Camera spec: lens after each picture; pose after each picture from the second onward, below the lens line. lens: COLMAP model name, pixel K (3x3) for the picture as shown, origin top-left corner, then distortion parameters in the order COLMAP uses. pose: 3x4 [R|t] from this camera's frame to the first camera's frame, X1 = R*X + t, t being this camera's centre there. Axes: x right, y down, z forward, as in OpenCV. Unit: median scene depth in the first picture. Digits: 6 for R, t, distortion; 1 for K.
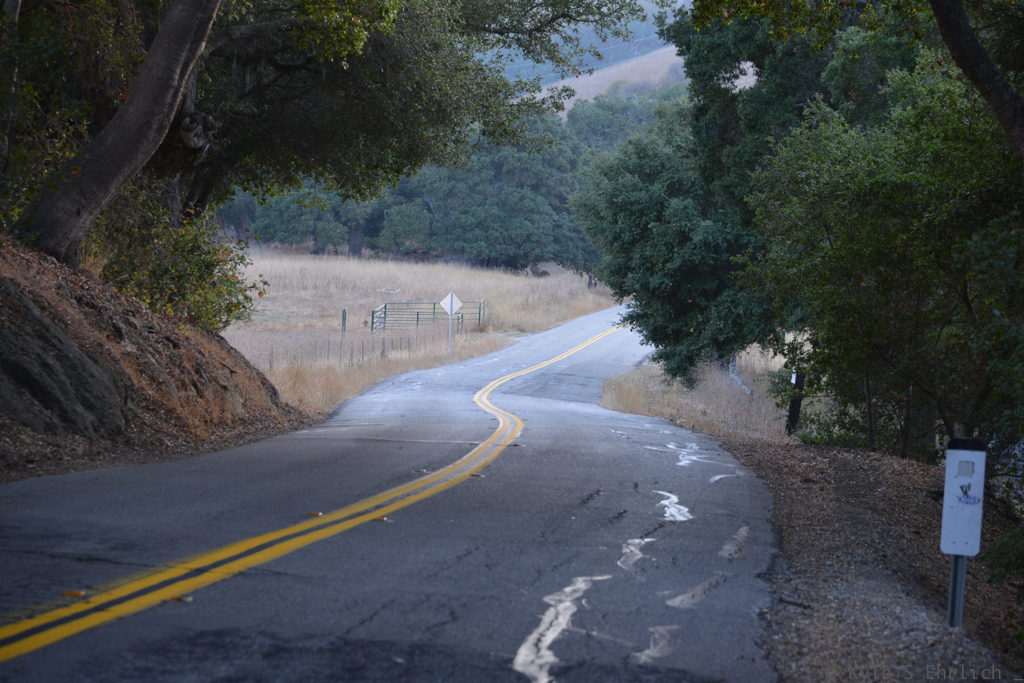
lens RADIAL K [[3313.6, 0, 512.0], [0, 3313.6, 341.5], [0, 0, 1]] dist [0.081249, 0.928547]
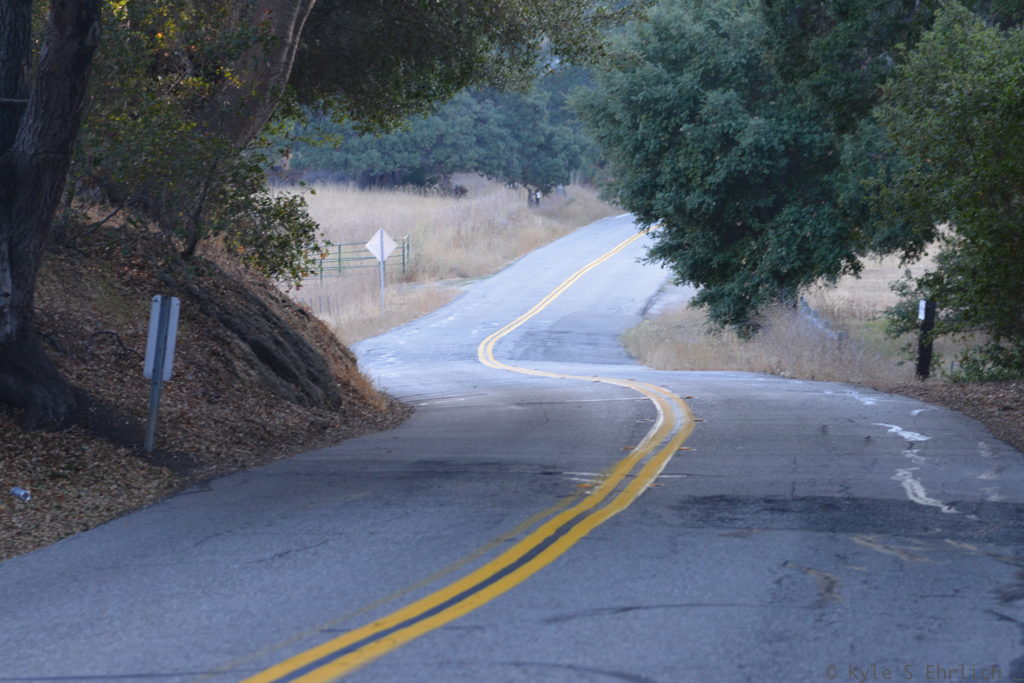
lens RADIAL K [[5218.4, 0, 512.0], [0, 5218.4, 341.5], [0, 0, 1]] dist [0.210883, -2.407929]
pose [[0.997422, -0.065207, 0.029959, -0.052976], [0.064894, 0.997828, 0.011300, -0.003138], [-0.030630, -0.009326, 0.999487, -0.290679]]
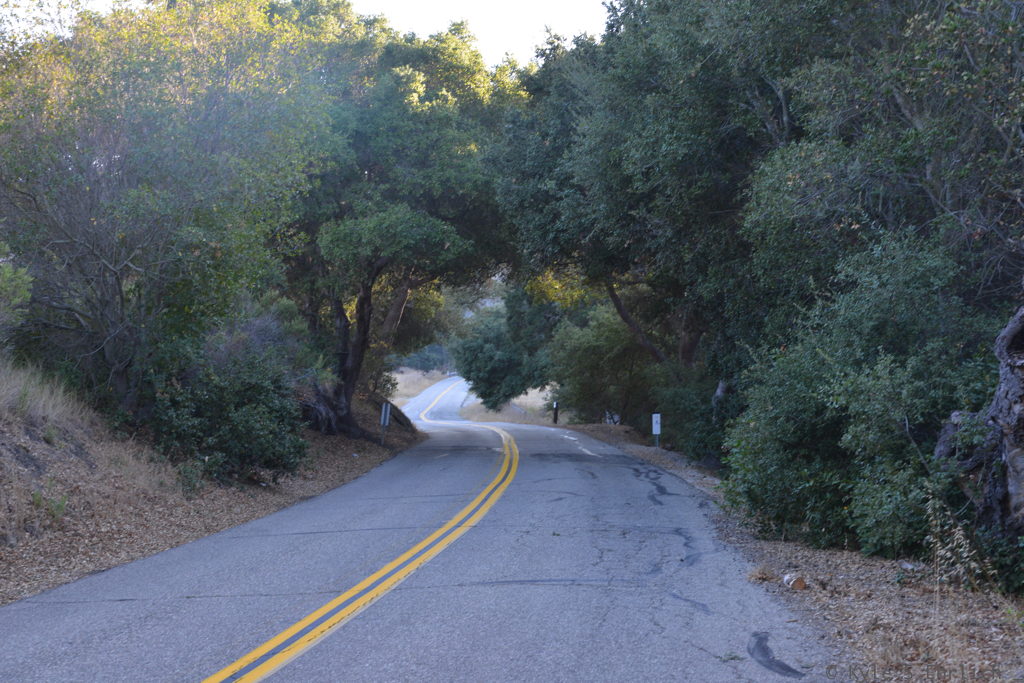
lens RADIAL K [[1508.8, 0, 508.2], [0, 1508.8, 356.1], [0, 0, 1]] dist [-0.030711, 0.040856]
pose [[0.992363, -0.072620, 0.099714, -0.083935], [0.075219, 0.996912, -0.022557, -0.005707], [-0.097768, 0.029885, 0.994760, -0.346679]]
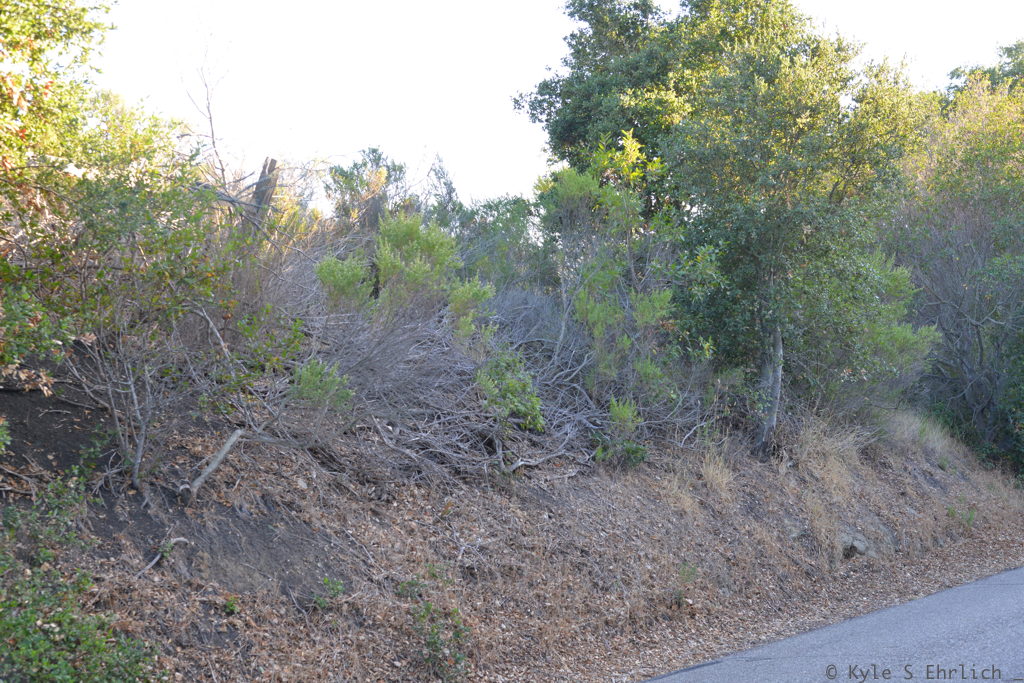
lens RADIAL K [[1486.1, 0, 512.0], [0, 1486.1, 341.5], [0, 0, 1]] dist [-0.035197, 0.082696]
pose [[0.917522, -0.117293, -0.379994, -0.099433], [0.082484, 0.990865, -0.106687, -0.003496], [0.389037, 0.066544, 0.918816, -0.402824]]
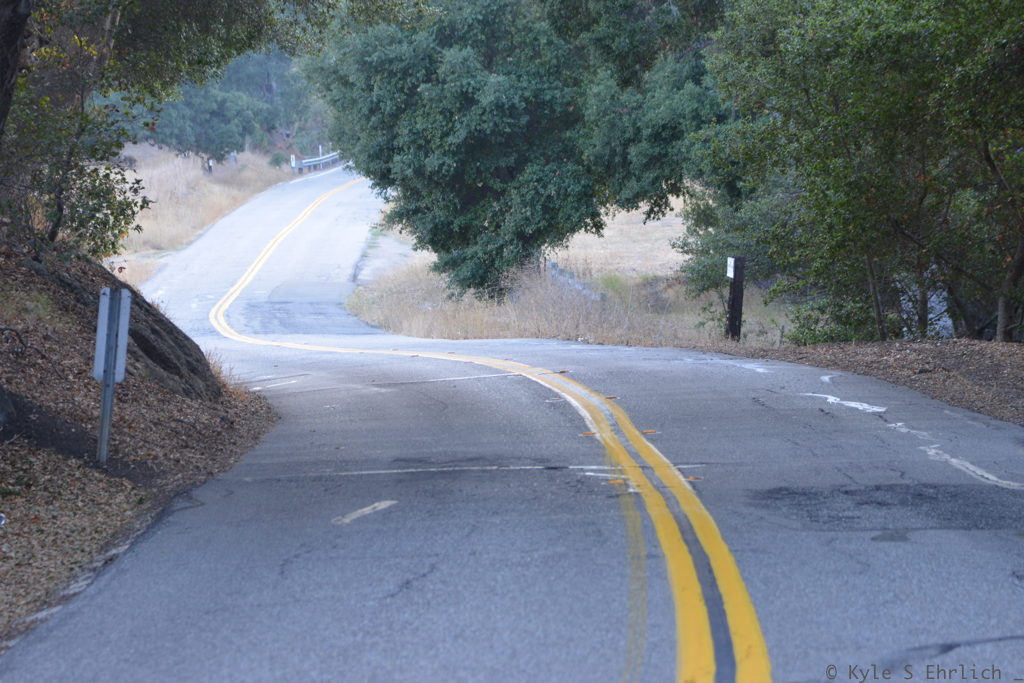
lens RADIAL K [[5218.4, 0, 512.0], [0, 5218.4, 341.5], [0, 0, 1]] dist [0.210883, -2.407929]
pose [[0.989639, -0.103695, 0.099305, -0.085992], [0.101761, 0.994510, 0.024368, -0.007427], [-0.101286, -0.014010, 0.994759, -0.235680]]
